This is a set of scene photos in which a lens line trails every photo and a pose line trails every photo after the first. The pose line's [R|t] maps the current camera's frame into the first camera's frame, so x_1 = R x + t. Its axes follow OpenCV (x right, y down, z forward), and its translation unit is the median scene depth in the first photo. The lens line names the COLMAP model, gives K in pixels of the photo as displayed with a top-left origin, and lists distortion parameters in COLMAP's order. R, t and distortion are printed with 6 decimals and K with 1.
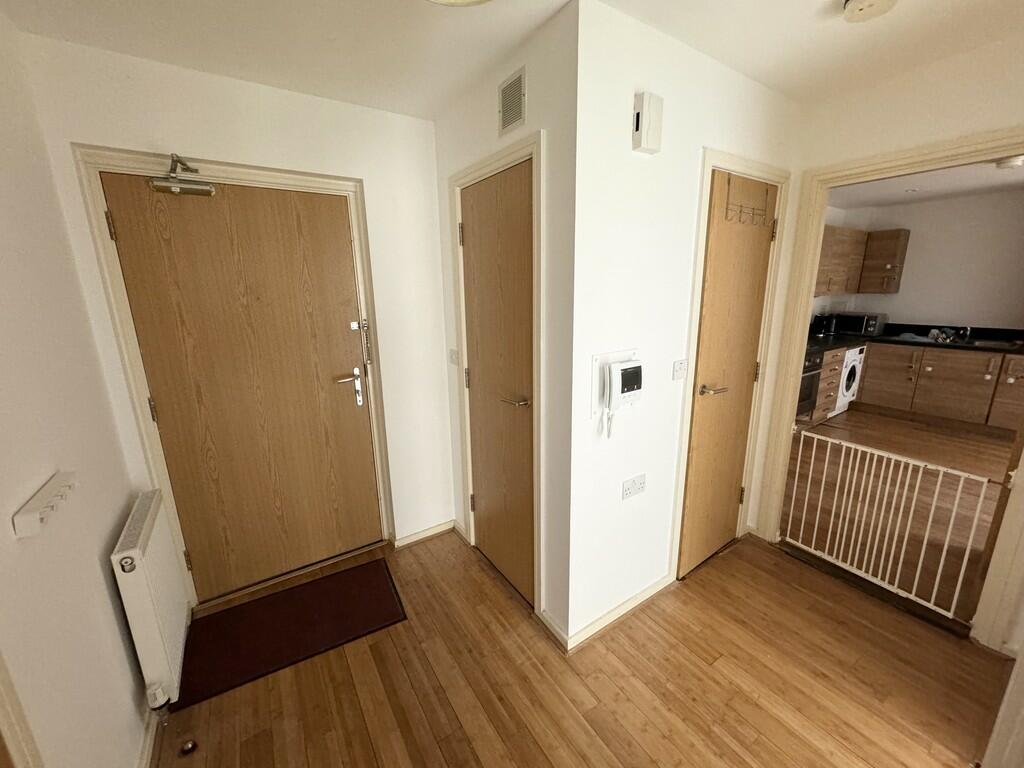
lens RADIAL K [[407.8, 0, 512.7], [0, 407.8, 383.0], [0, 0, 1]] dist [0.000398, 0.000255]
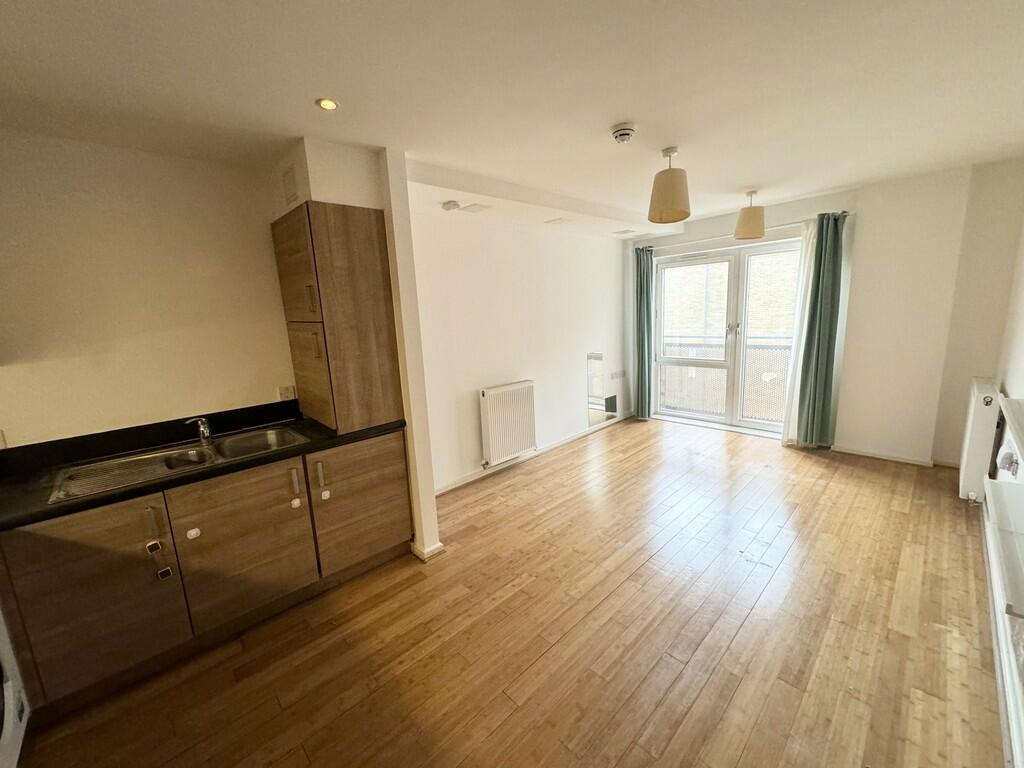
lens RADIAL K [[407.8, 0, 512.7], [0, 407.8, 383.0], [0, 0, 1]] dist [0.000398, 0.000255]
pose [[-0.174840, -0.150005, 0.973103, 0.638471], [0.280020, 0.939938, 0.195205, -0.187570], [-0.943939, 0.306617, -0.122334, 0.767008]]
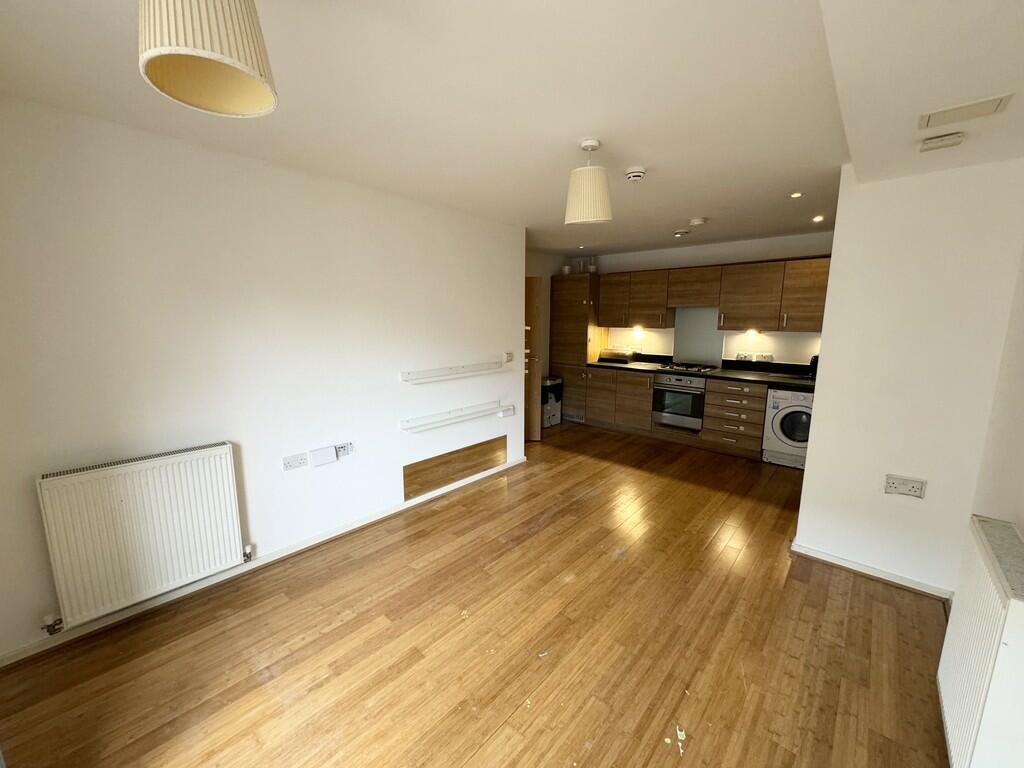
lens RADIAL K [[407.8, 0, 512.7], [0, 407.8, 383.0], [0, 0, 1]] dist [0.000398, 0.000255]
pose [[0.254050, 0.174843, -0.951256, 1.764648], [-0.232168, 0.965793, 0.115510, -0.072440], [0.938913, 0.191506, 0.285952, 0.179596]]
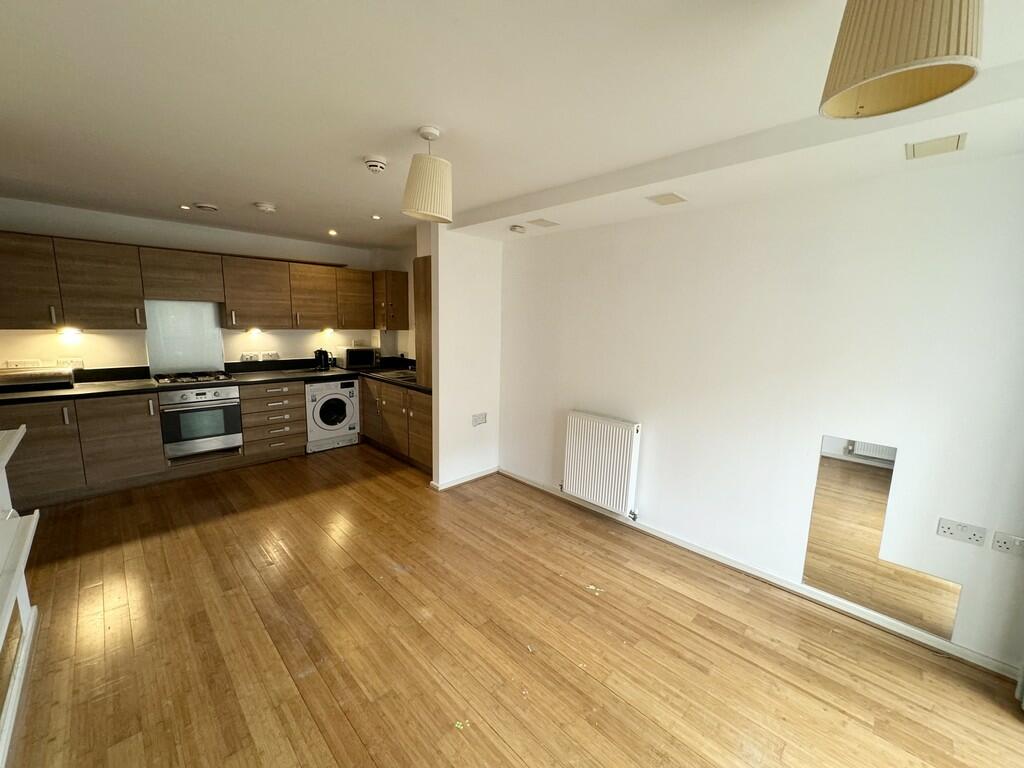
lens RADIAL K [[407.8, 0, 512.7], [0, 407.8, 383.0], [0, 0, 1]] dist [0.000398, 0.000255]
pose [[0.979201, 0.009239, 0.202684, 1.248089], [0.006931, 0.996856, -0.078928, -0.000538], [-0.202776, 0.078691, 0.976058, -0.095774]]
